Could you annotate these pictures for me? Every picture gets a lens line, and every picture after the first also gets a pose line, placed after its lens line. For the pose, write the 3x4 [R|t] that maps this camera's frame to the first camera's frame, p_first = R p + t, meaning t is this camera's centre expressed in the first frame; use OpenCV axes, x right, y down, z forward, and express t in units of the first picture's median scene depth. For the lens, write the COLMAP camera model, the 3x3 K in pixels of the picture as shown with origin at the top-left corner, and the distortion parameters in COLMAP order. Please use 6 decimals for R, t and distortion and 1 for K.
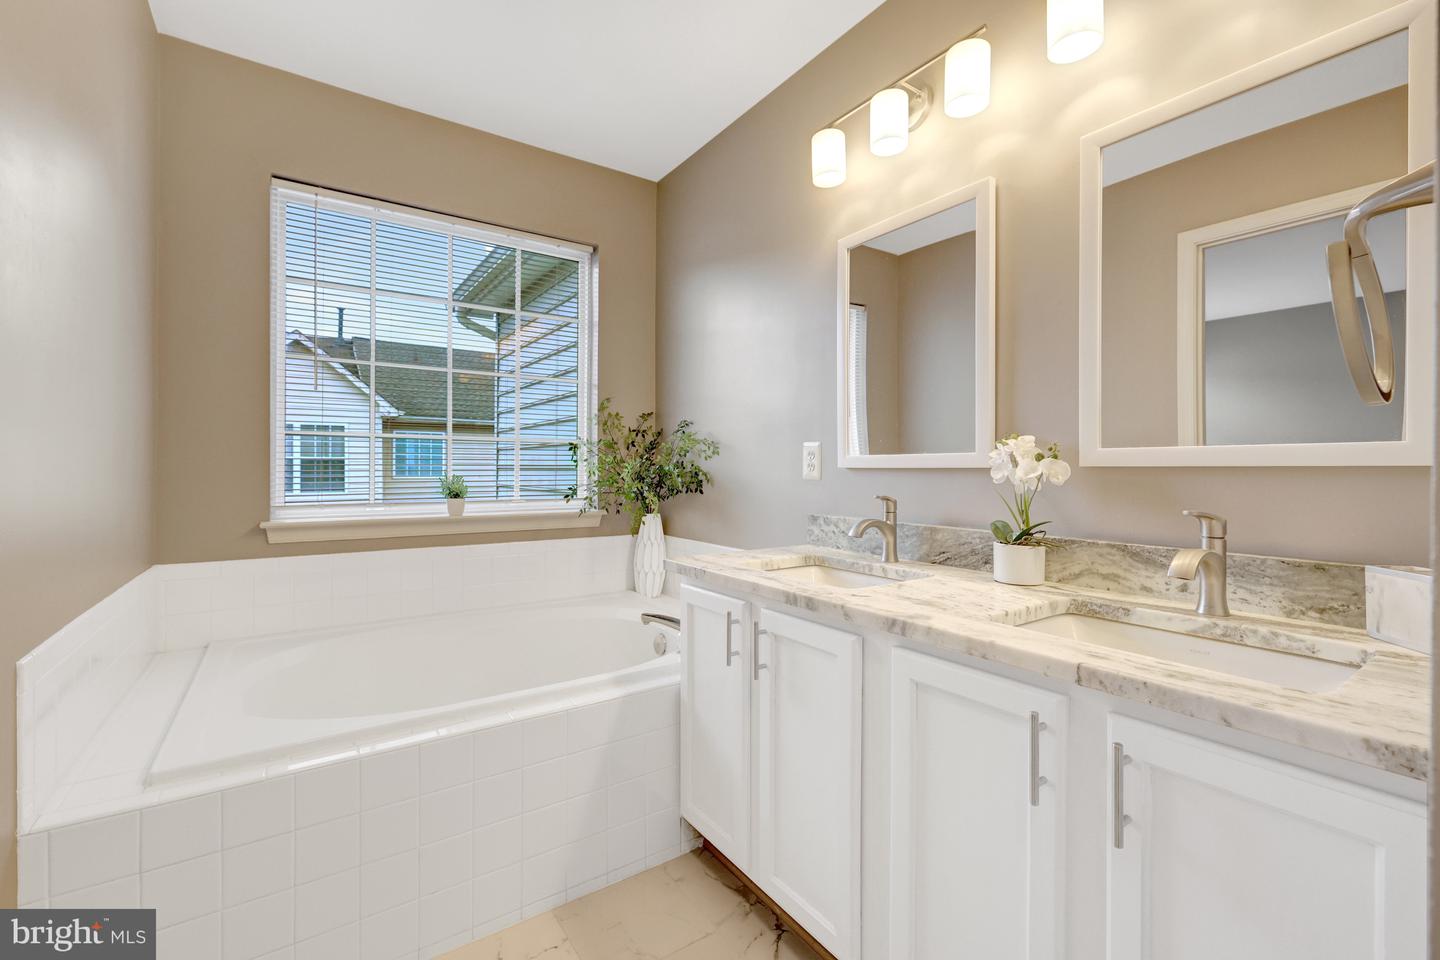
lens RADIAL K [[617.3, 0, 713.6], [0, 617.3, 462.8], [0, 0, 1]] dist [0.001567, 0.000042]
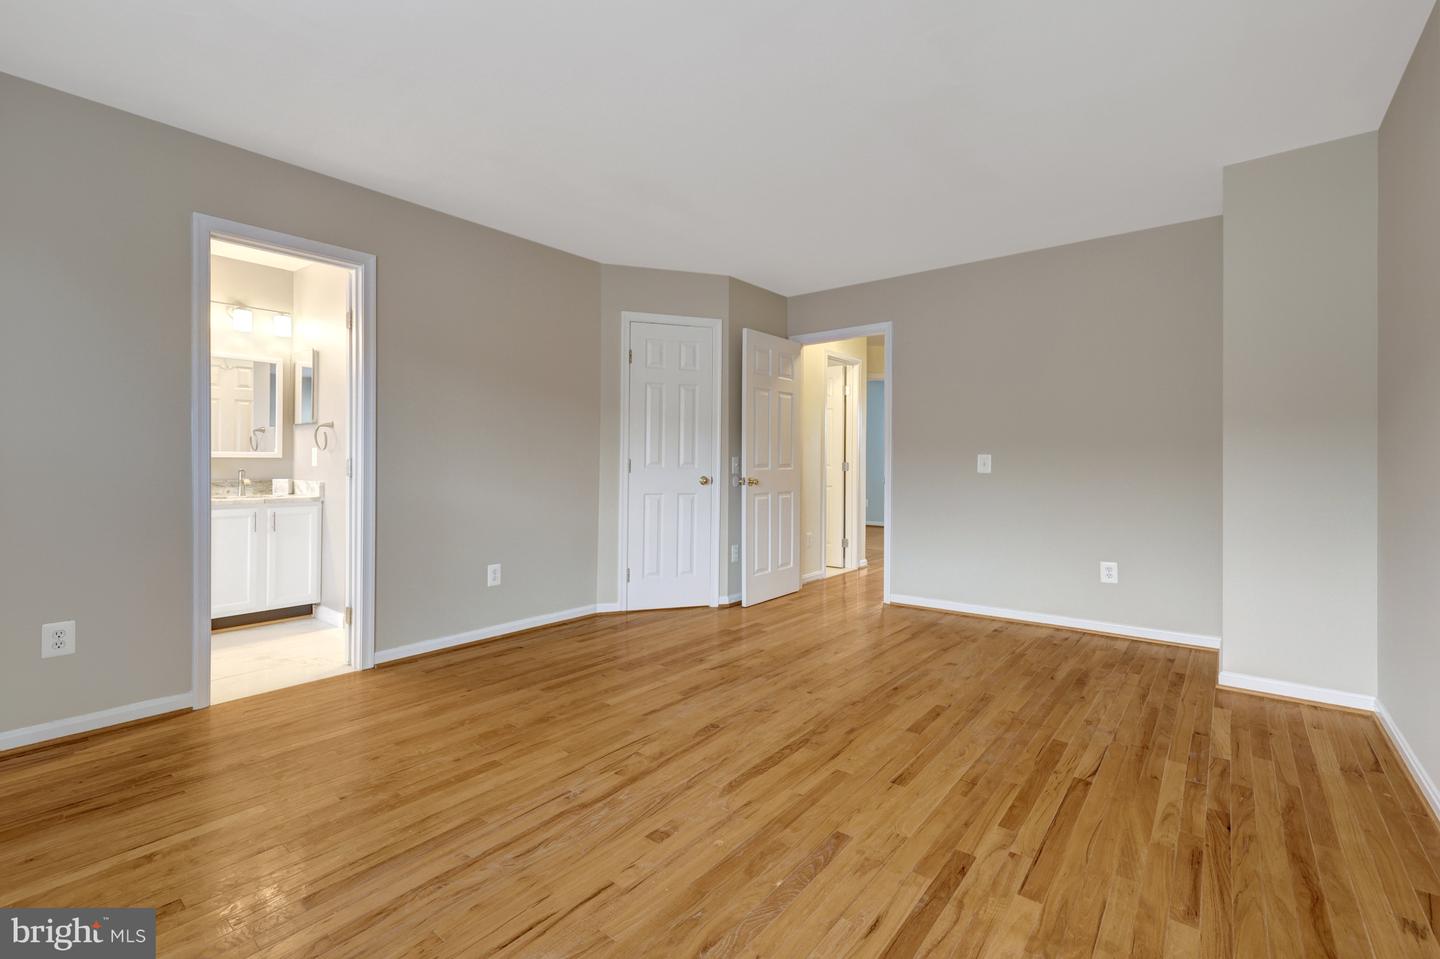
lens RADIAL K [[637.6, 0, 715.5], [0, 637.6, 462.5], [0, 0, 1]] dist [-0.000278, 0.000790]
pose [[-0.293811, 0.000468, 0.955863, -4.002489], [-0.010519, 0.999938, -0.003723, 0.021154], [-0.955806, -0.011148, -0.293788, -0.678975]]
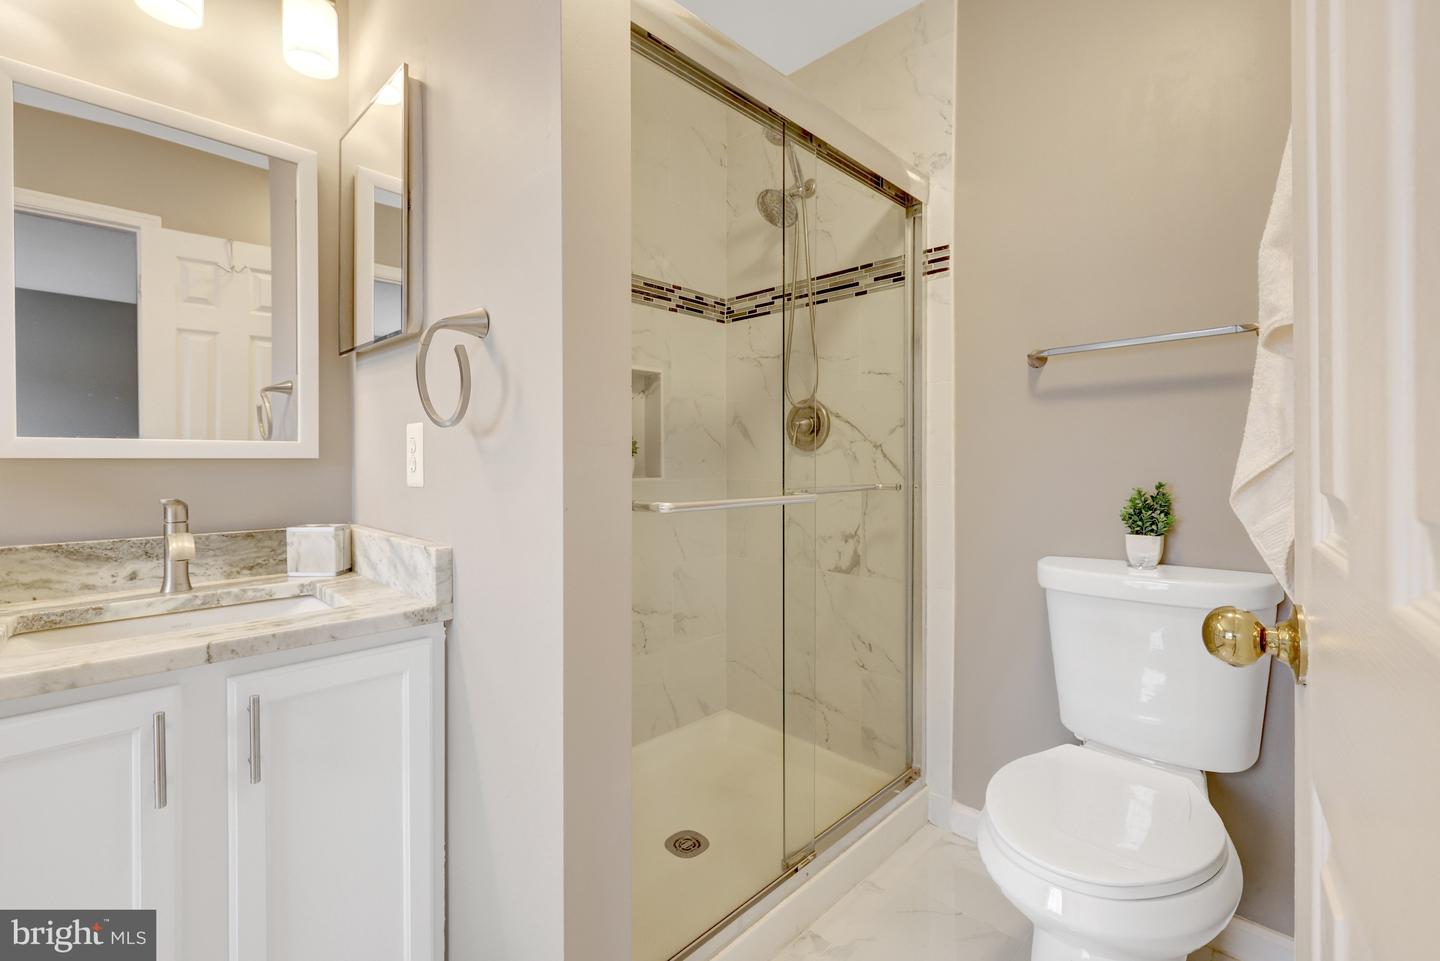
lens RADIAL K [[617.3, 0, 713.6], [0, 617.3, 463.3], [0, 0, 1]] dist [0.001567, 0.000042]
pose [[-0.201432, -0.003358, 0.979497, -0.486656], [-0.006077, 0.999979, 0.002178, 0.007476], [-0.979484, -0.005514, -0.201449, 0.290721]]
